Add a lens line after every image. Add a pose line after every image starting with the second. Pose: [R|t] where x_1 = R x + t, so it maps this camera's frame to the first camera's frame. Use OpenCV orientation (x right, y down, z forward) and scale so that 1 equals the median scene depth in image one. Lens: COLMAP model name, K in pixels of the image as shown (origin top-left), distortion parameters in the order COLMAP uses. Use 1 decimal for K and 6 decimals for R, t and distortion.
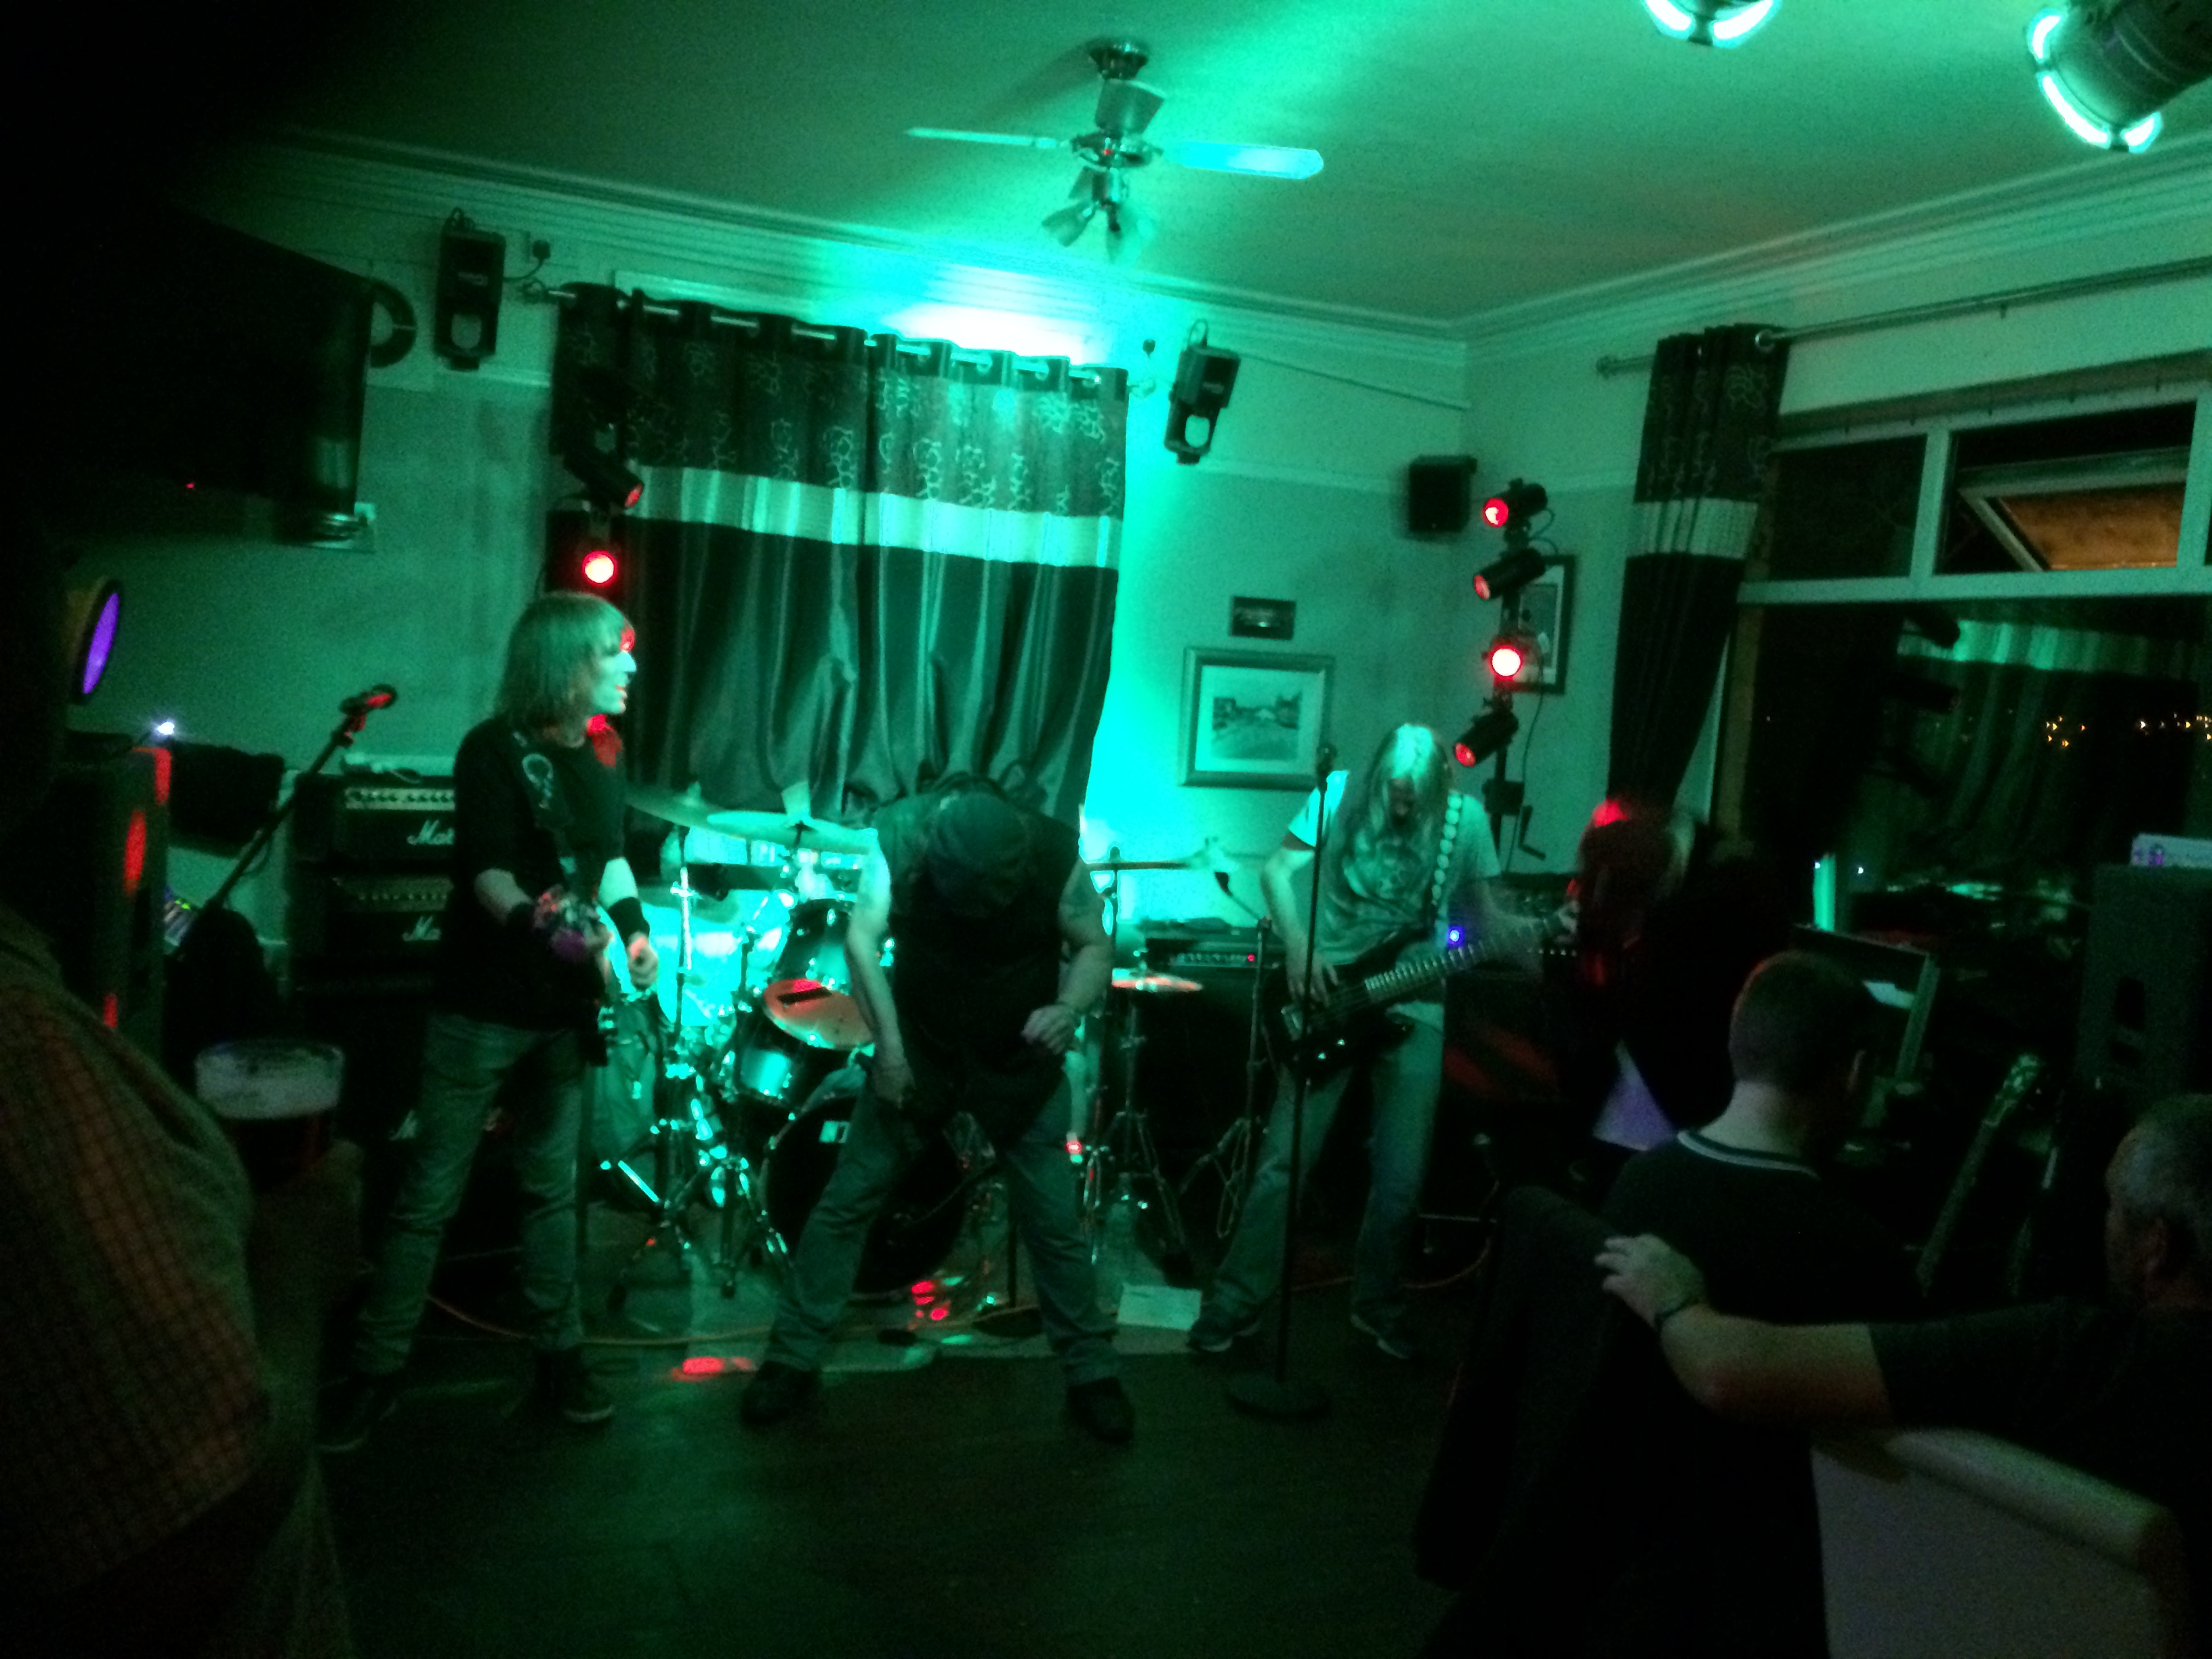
lens RADIAL K [[1870.3, 0, 1108.5], [0, 1870.3, 831.9], [0, 0, 1]] dist [0.065637, -0.069664]
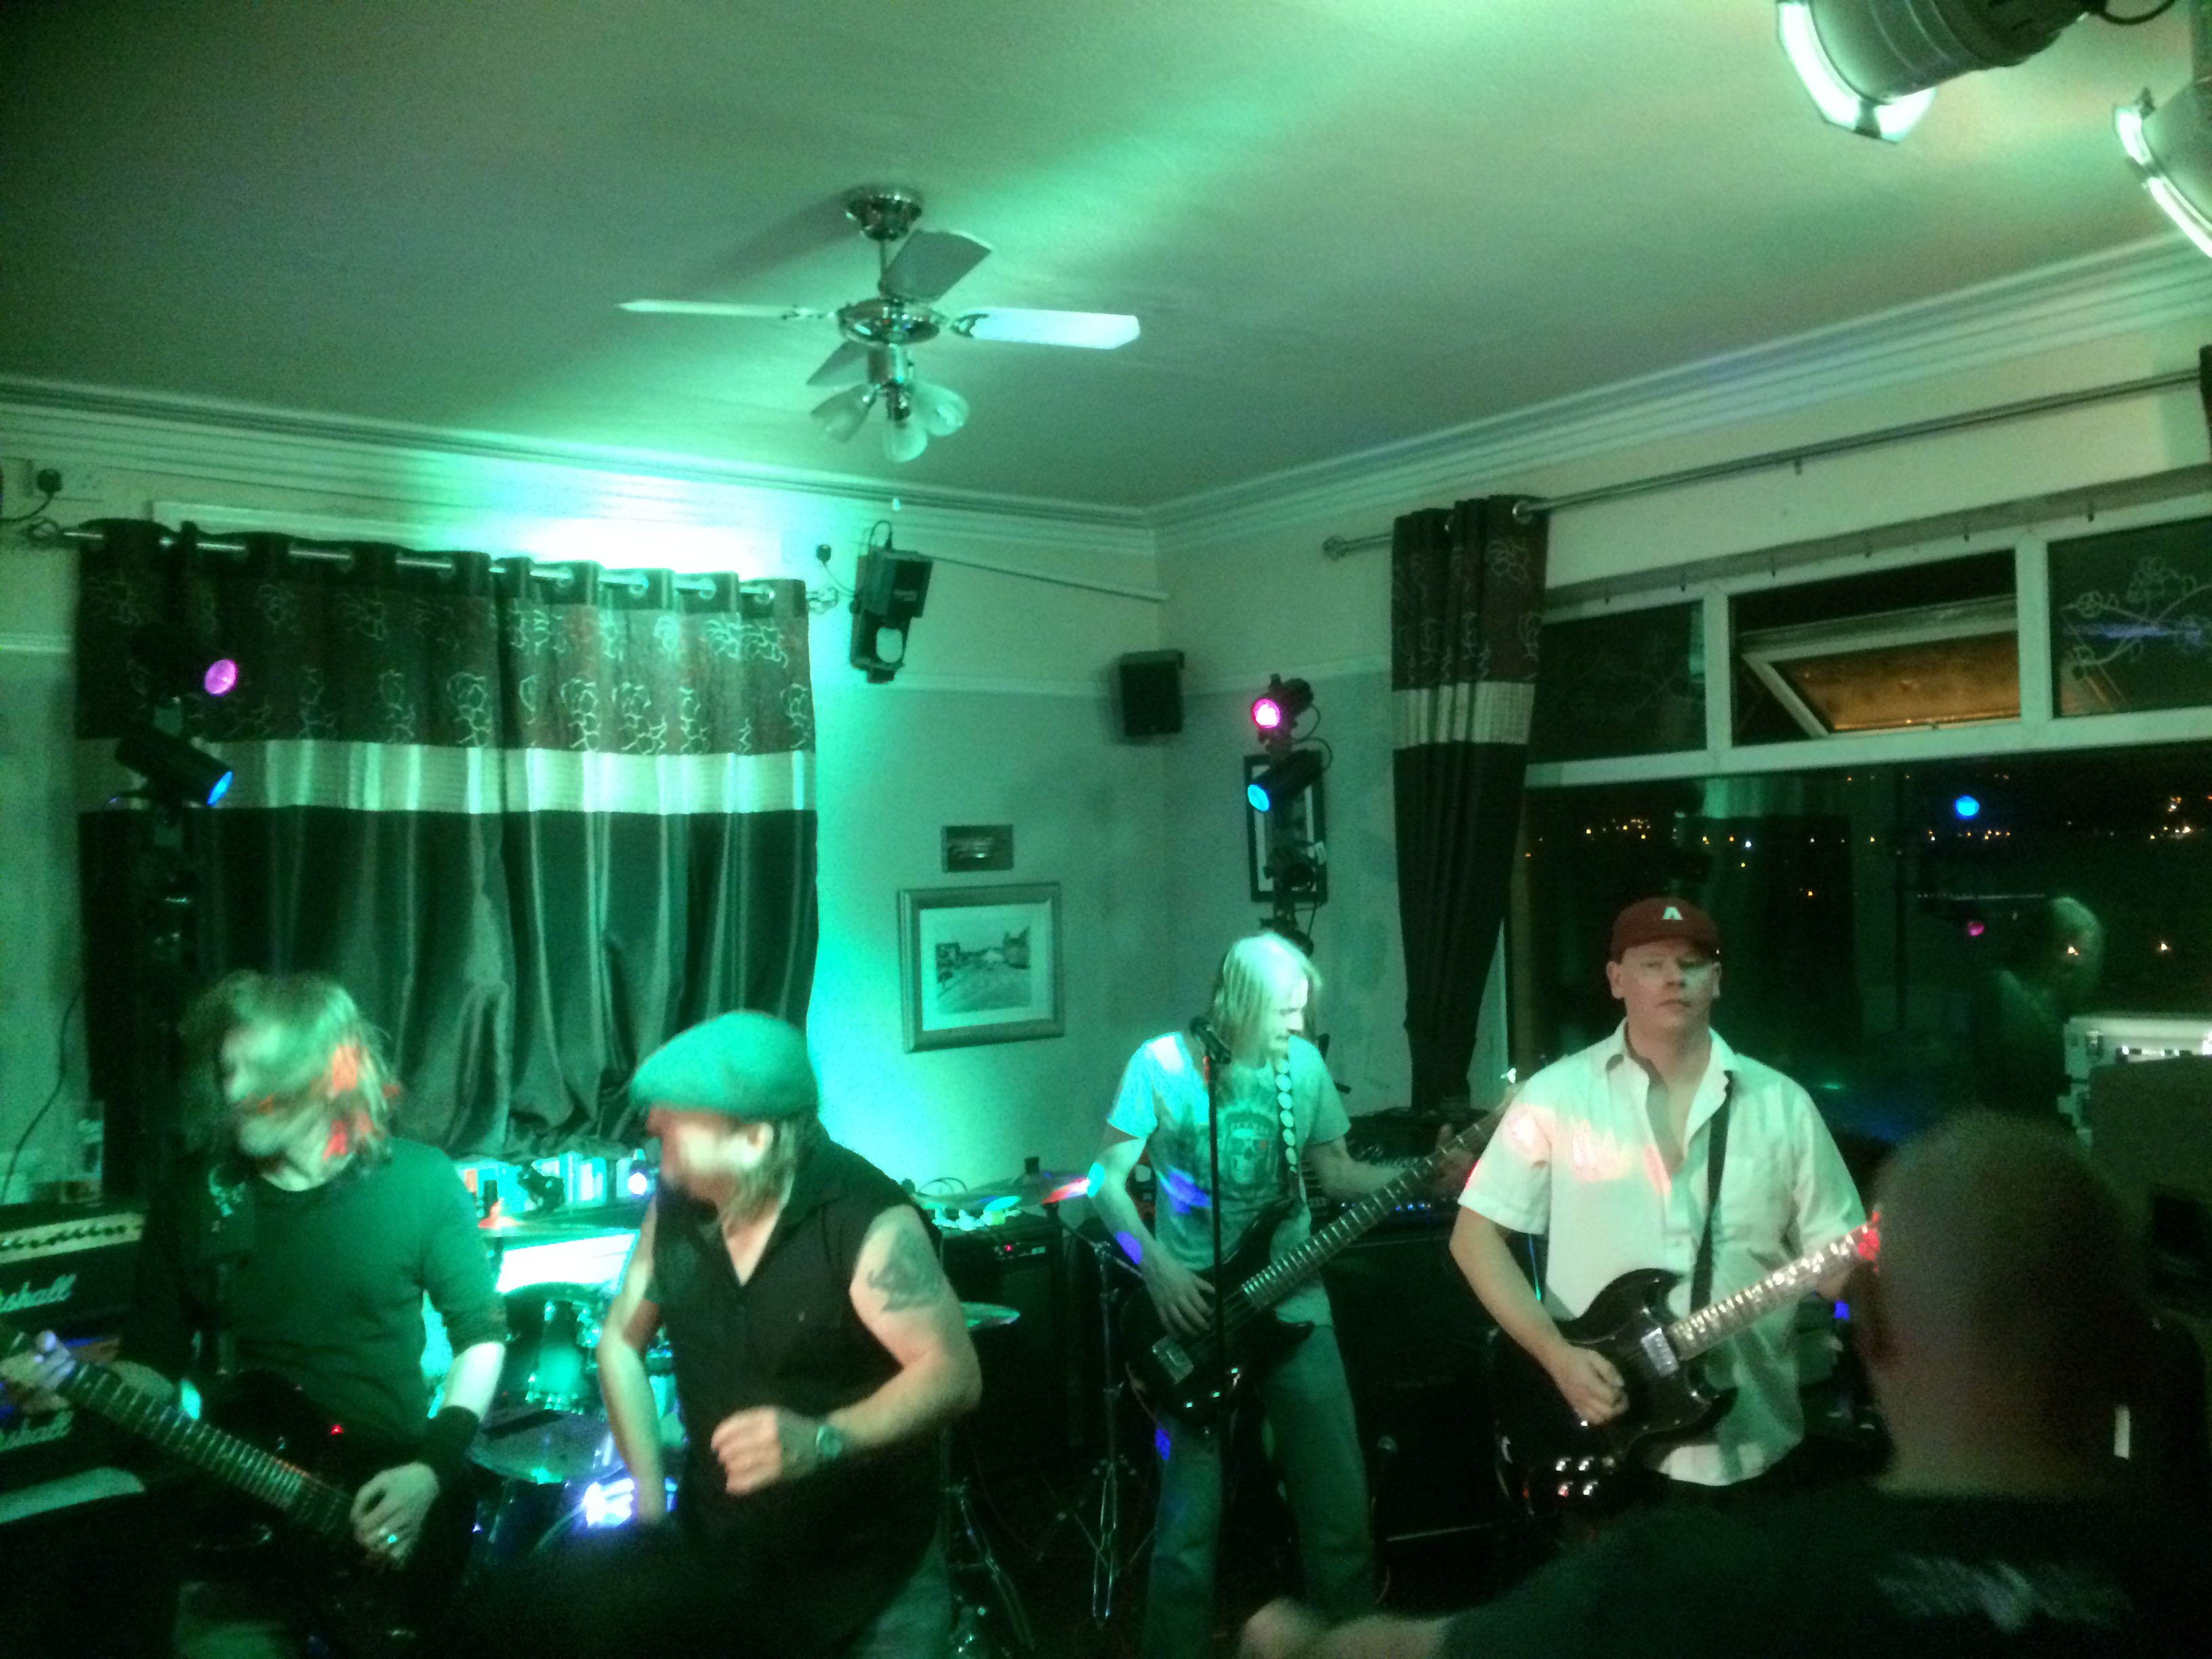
lens RADIAL K [[1870.3, 0, 1103.3], [0, 1870.3, 829.7], [0, 0, 1]] dist [0.065637, -0.069664]
pose [[0.964323, -0.096072, 0.246679, -0.086212], [0.119453, 0.989481, -0.081602, -0.050214], [-0.236244, 0.108157, 0.965656, 0.159740]]
